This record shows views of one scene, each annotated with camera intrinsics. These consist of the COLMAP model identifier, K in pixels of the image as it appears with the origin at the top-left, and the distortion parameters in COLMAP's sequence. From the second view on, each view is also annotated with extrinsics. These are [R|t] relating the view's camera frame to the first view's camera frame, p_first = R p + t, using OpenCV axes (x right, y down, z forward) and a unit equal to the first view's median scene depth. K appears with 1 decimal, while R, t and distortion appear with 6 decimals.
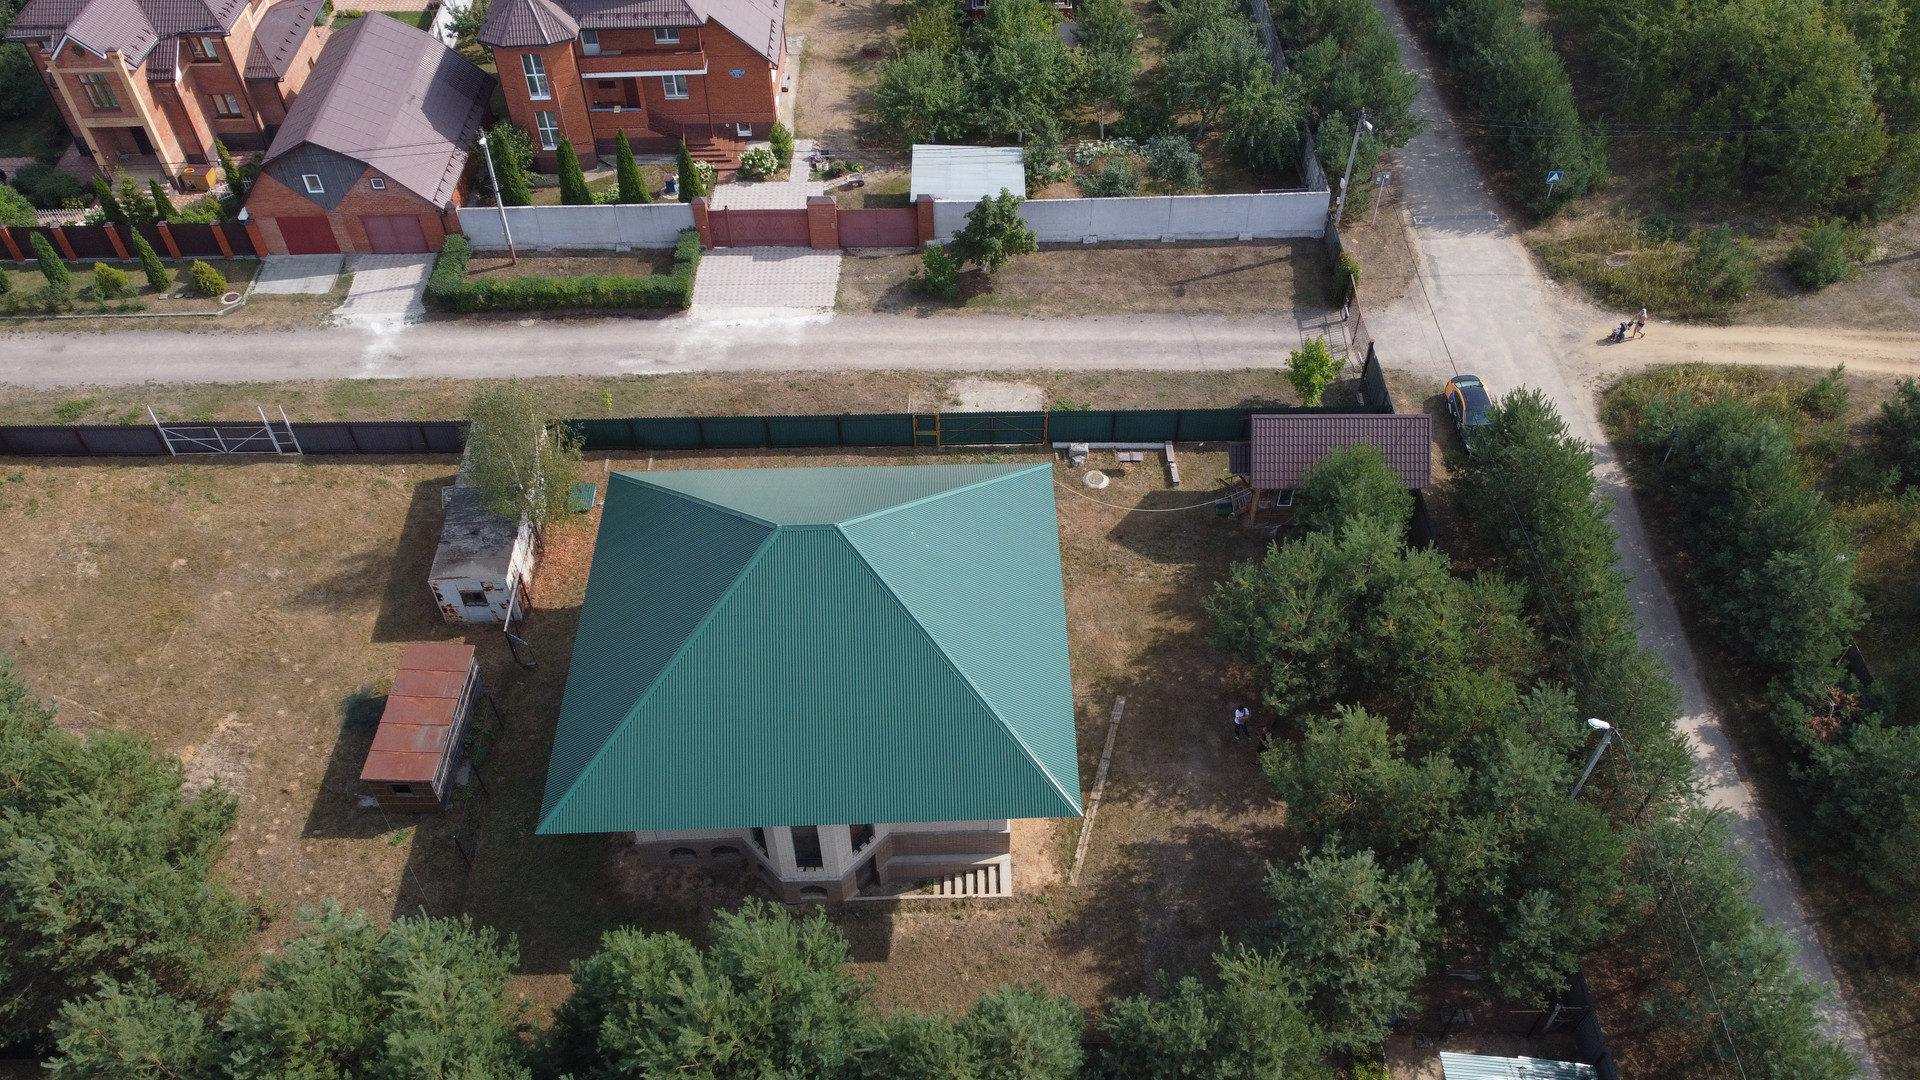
lens RADIAL K [[1458.4, 0, 957.4], [0, 1458.4, 524.9], [0, 0, 1]] dist [0.002497, -0.009922]
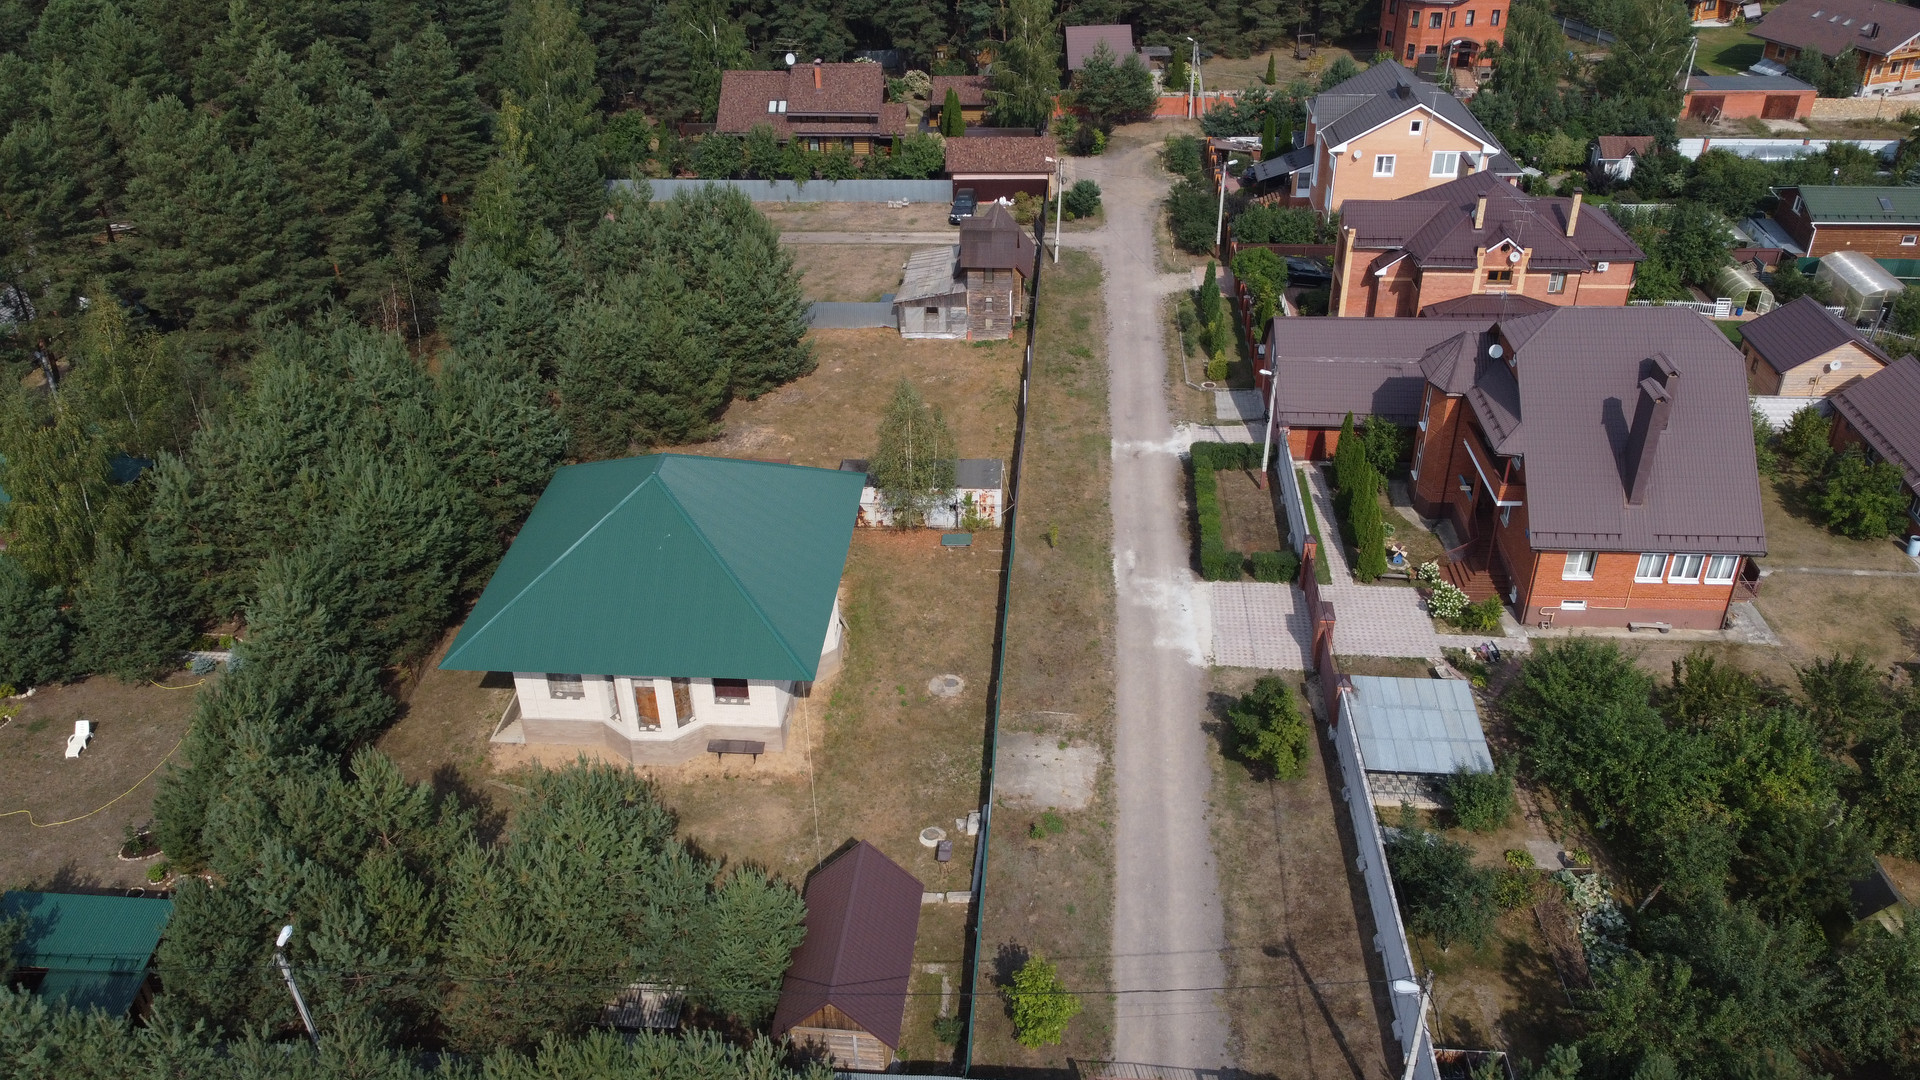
lens RADIAL K [[1447.6, 0, 950.2], [0, 1447.6, 536.0], [0, 0, 1]] dist [-0.003420, -0.007182]
pose [[-0.097830, 0.537635, -0.837483, 0.652499], [-0.709923, 0.552048, 0.437325, -0.468528], [0.697452, 0.637331, 0.327673, 0.493818]]
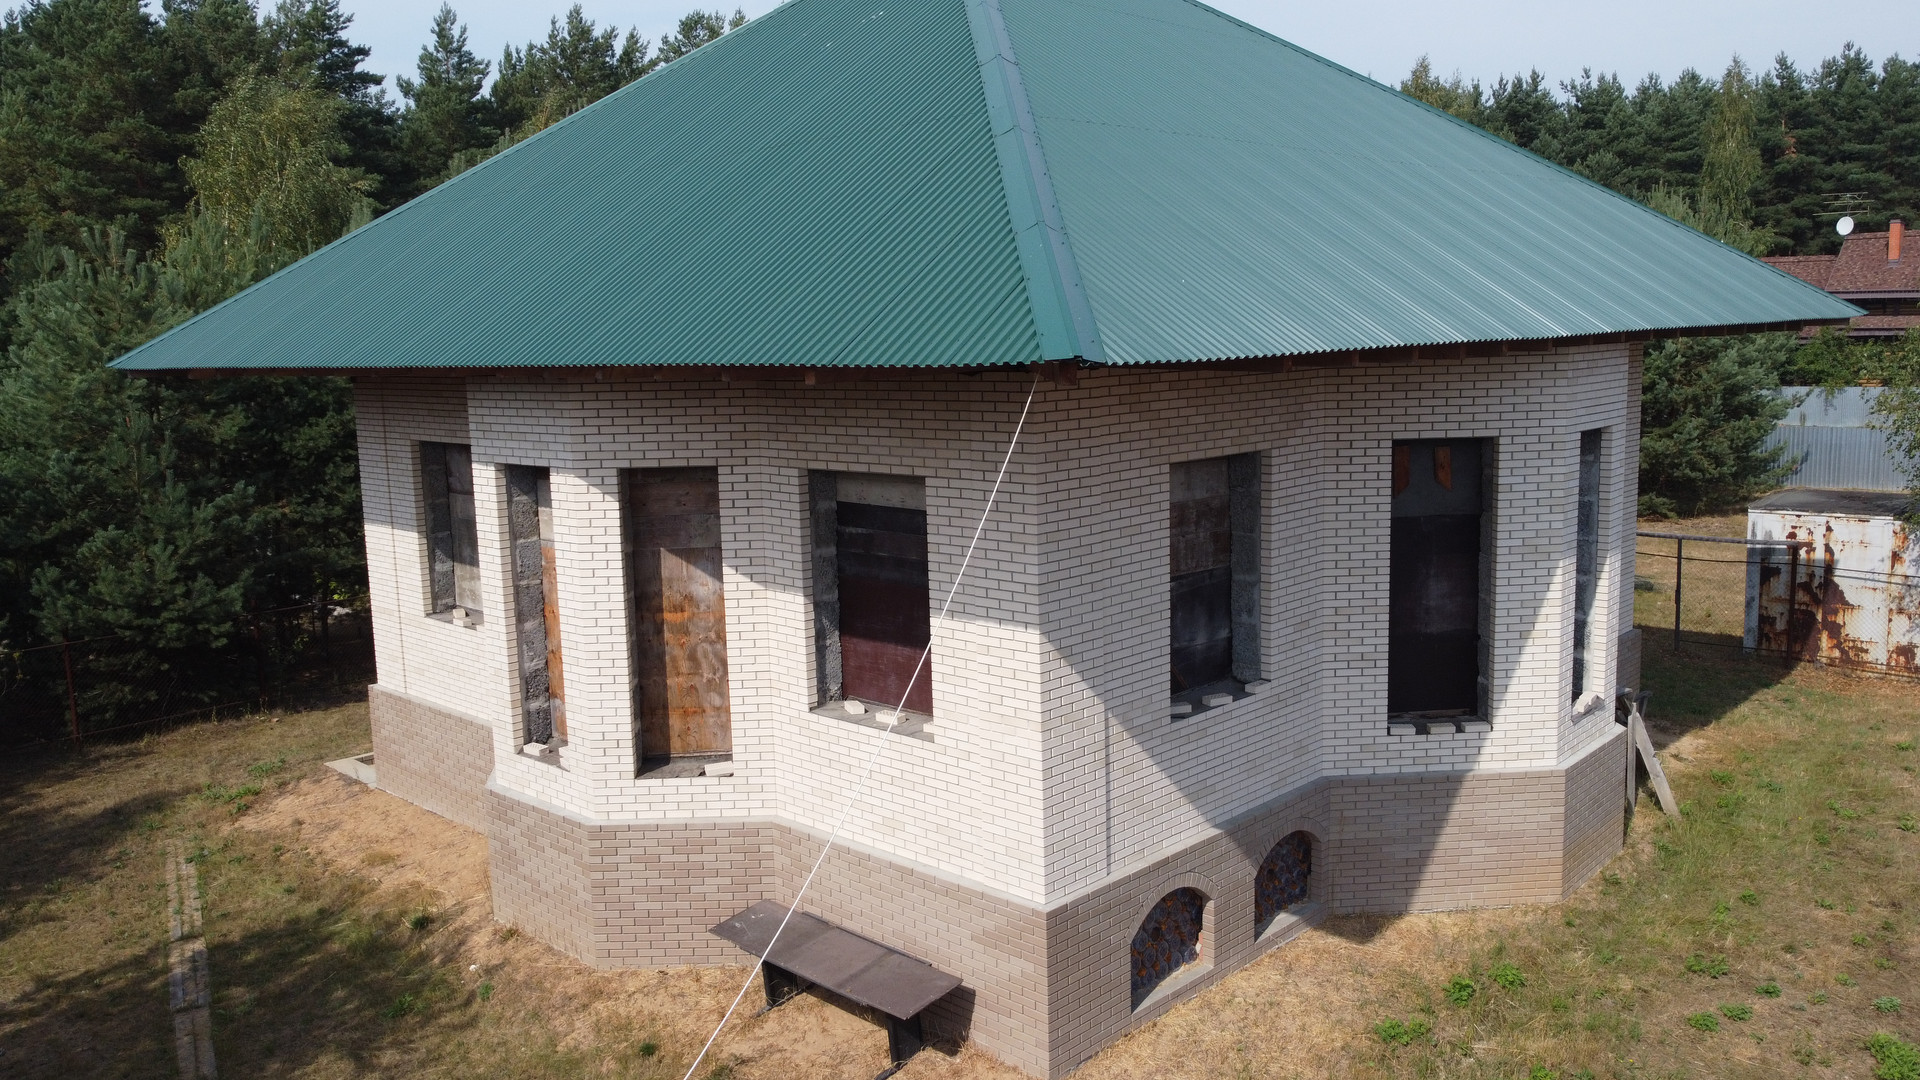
lens RADIAL K [[1447.6, 0, 950.2], [0, 1447.6, 536.0], [0, 0, 1]] dist [-0.003420, -0.007182]
pose [[-0.706592, 0.134328, -0.694754, 0.126262], [-0.488156, 0.618252, 0.616010, -0.082504], [0.512281, 0.774416, -0.371280, 0.788897]]
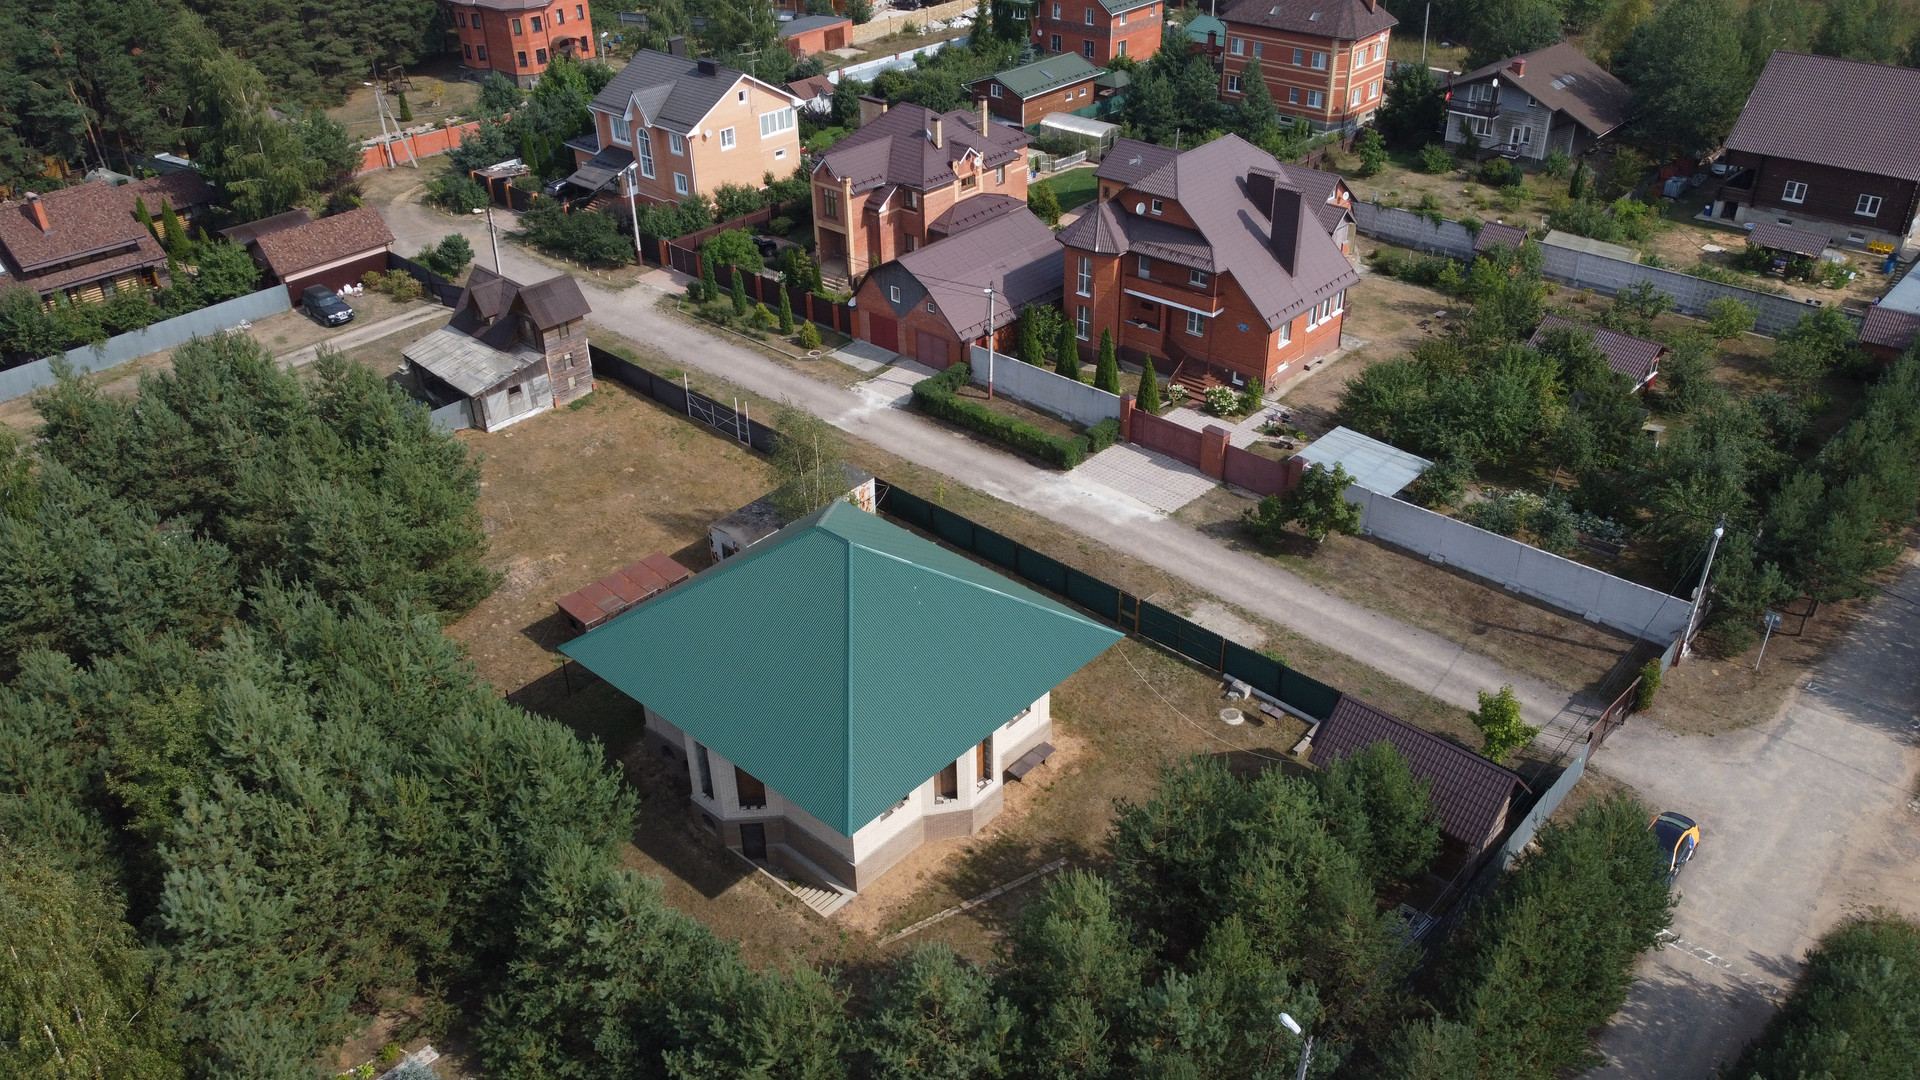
lens RADIAL K [[1458.4, 0, 957.4], [0, 1458.4, 524.9], [0, 0, 1]] dist [0.002497, -0.009922]
pose [[0.725056, 0.355002, -0.590142, 0.430381], [-0.493557, 0.865474, -0.085762, 0.029730], [0.480307, 0.353451, 0.802731, 0.043986]]
